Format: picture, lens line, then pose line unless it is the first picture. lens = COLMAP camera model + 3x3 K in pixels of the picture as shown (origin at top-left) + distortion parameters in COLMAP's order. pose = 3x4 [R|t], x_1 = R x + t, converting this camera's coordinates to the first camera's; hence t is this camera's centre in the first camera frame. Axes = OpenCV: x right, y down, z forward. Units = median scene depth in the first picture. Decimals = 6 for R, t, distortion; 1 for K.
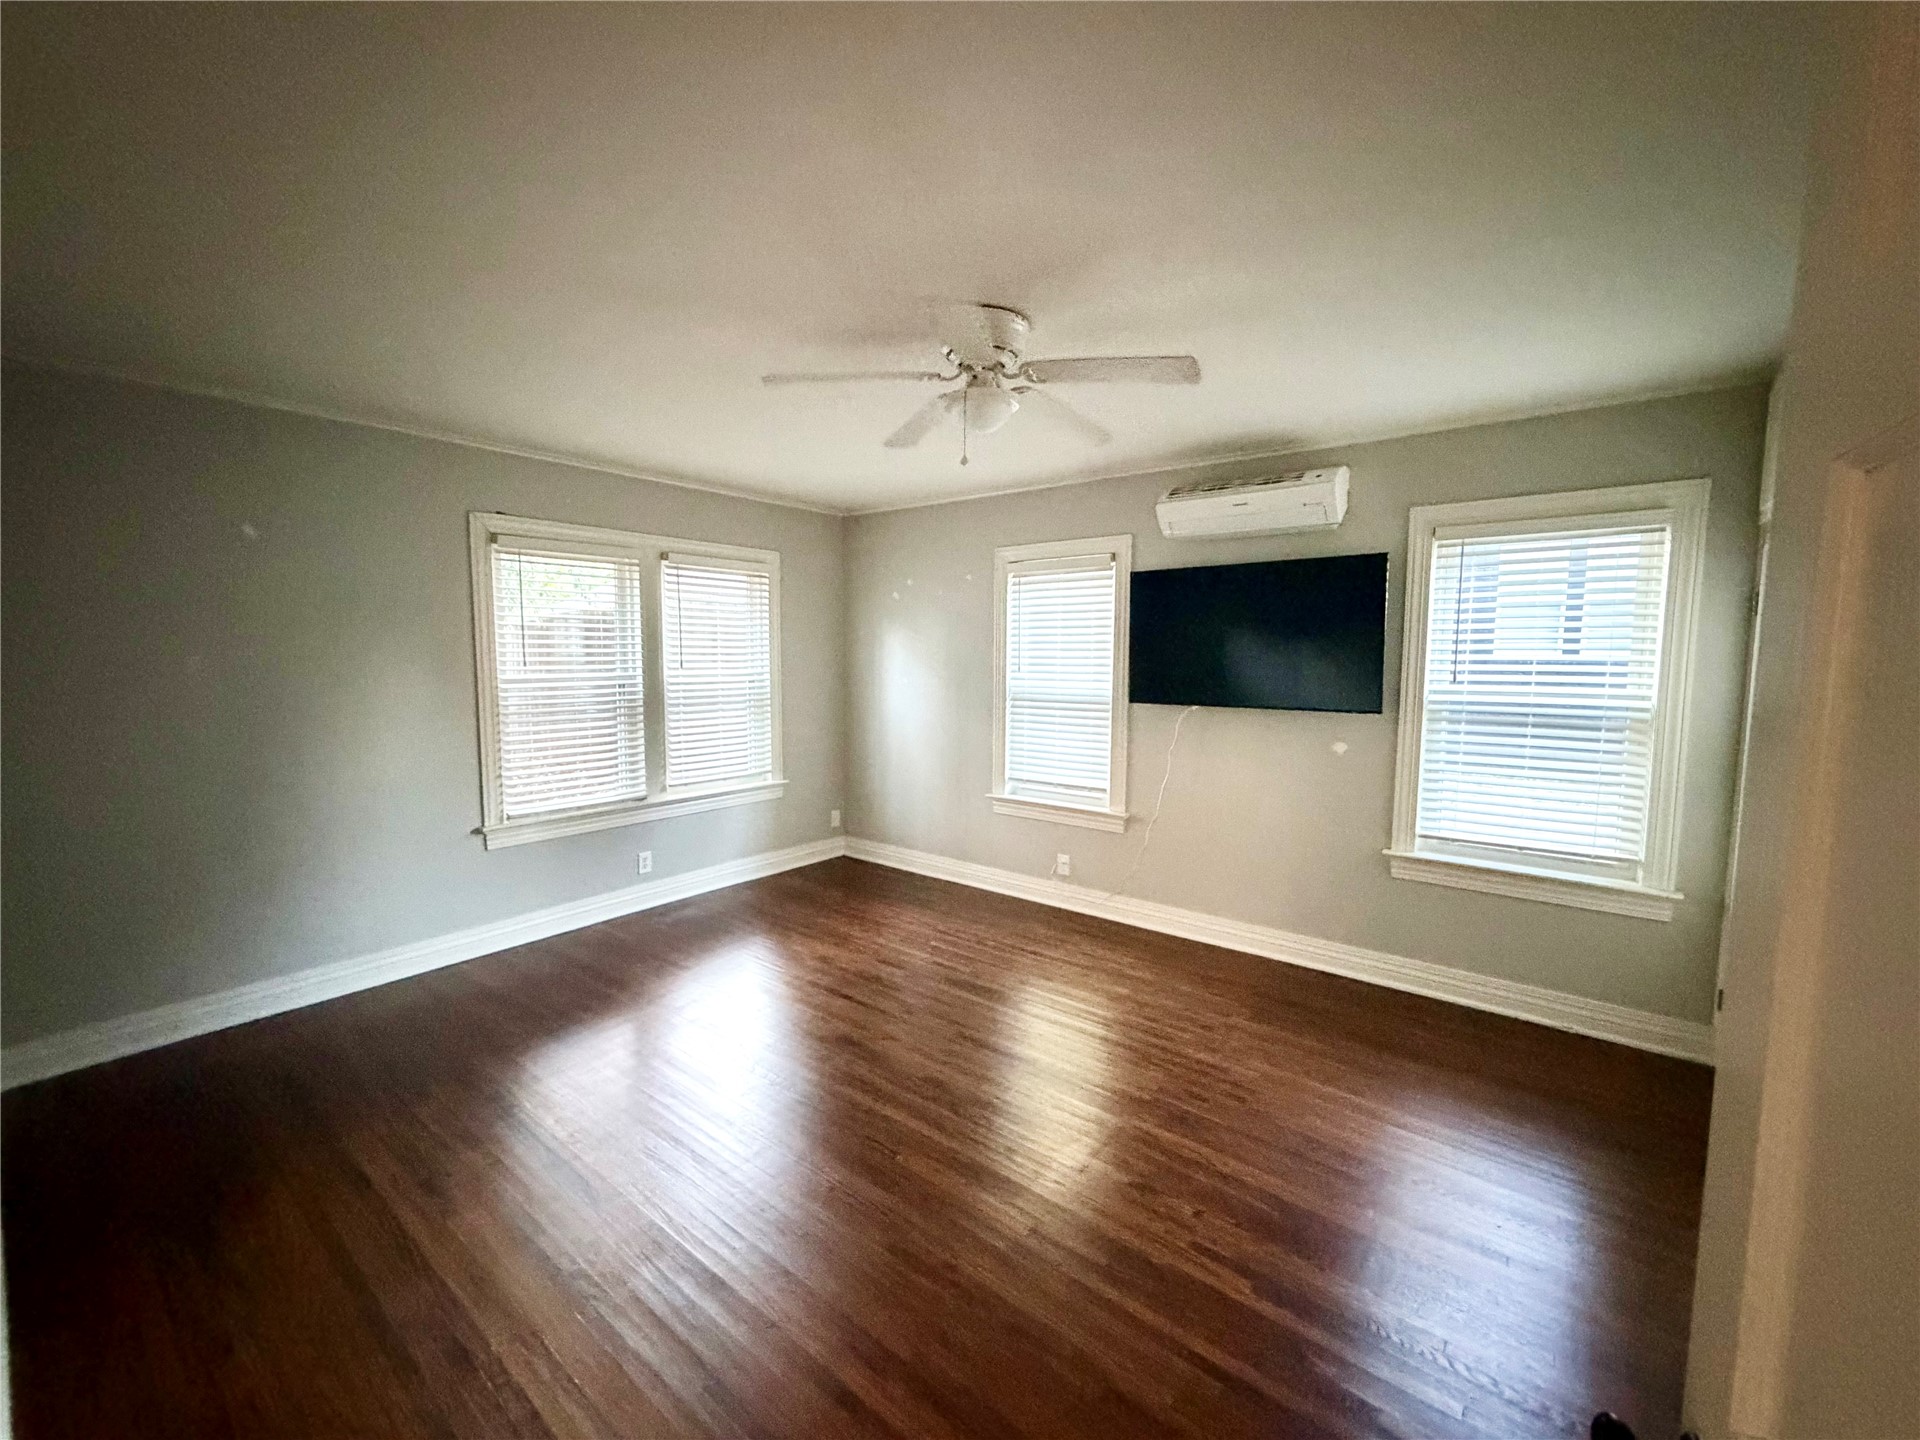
lens RADIAL K [[702.2, 0, 963.1], [0, 702.2, 707.7], [0, 0, 1]] dist [0.000193, 0.000005]
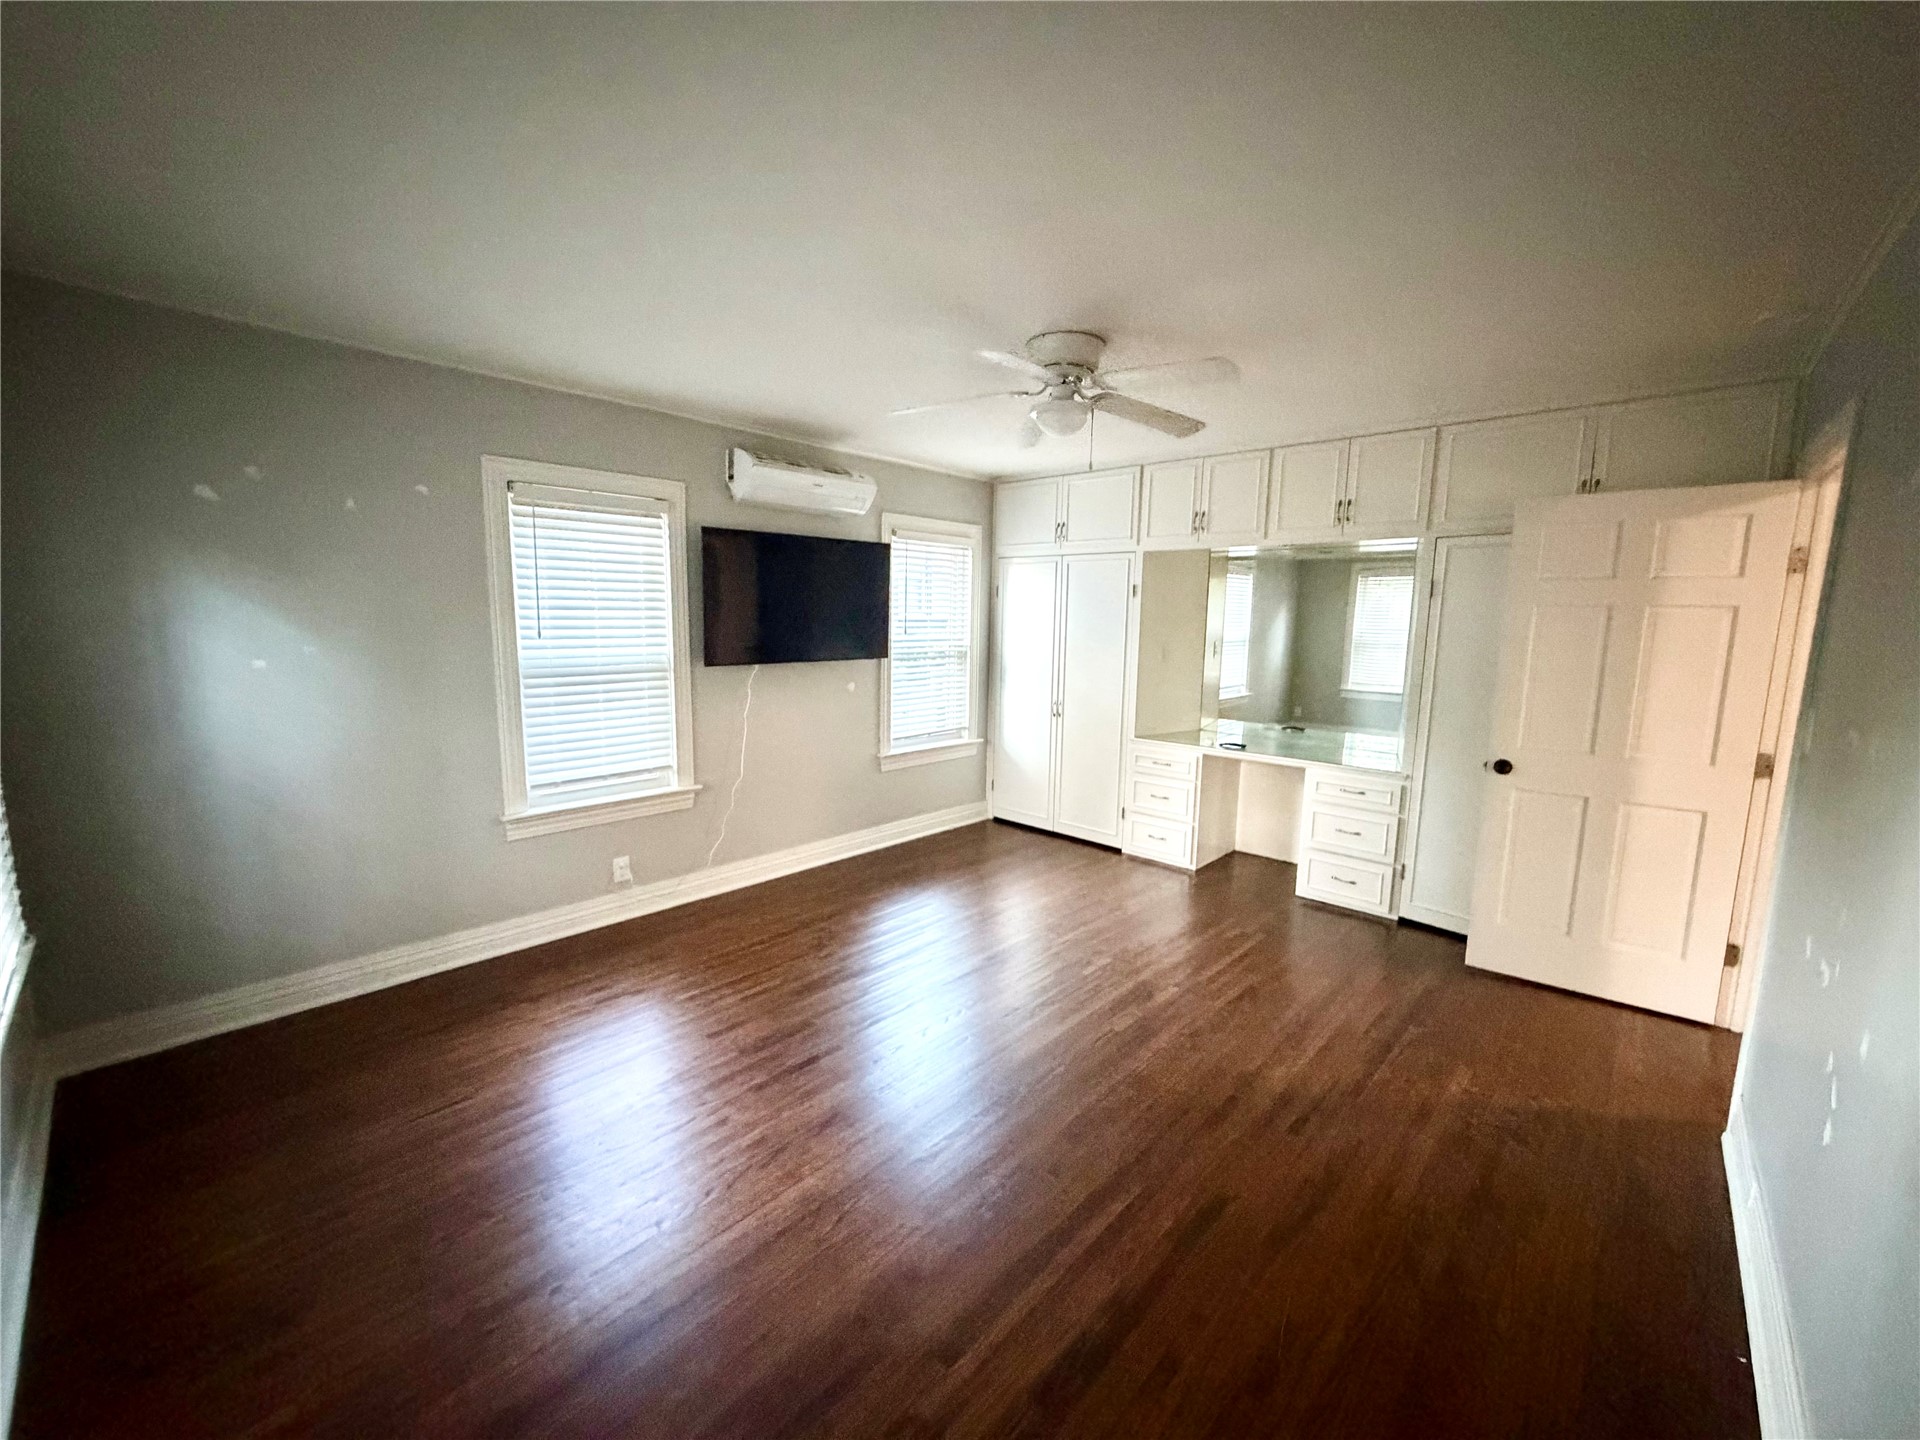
lens RADIAL K [[766.8, 0, 960.0], [0, 766.8, 720.0], [0, 0, 1]] dist [-0.001058, -0.000047]
pose [[0.120311, -0.134746, 0.983549, -0.730765], [0.065827, 0.989648, 0.127529, -0.043815], [-0.990551, 0.049401, 0.127935, 0.515949]]
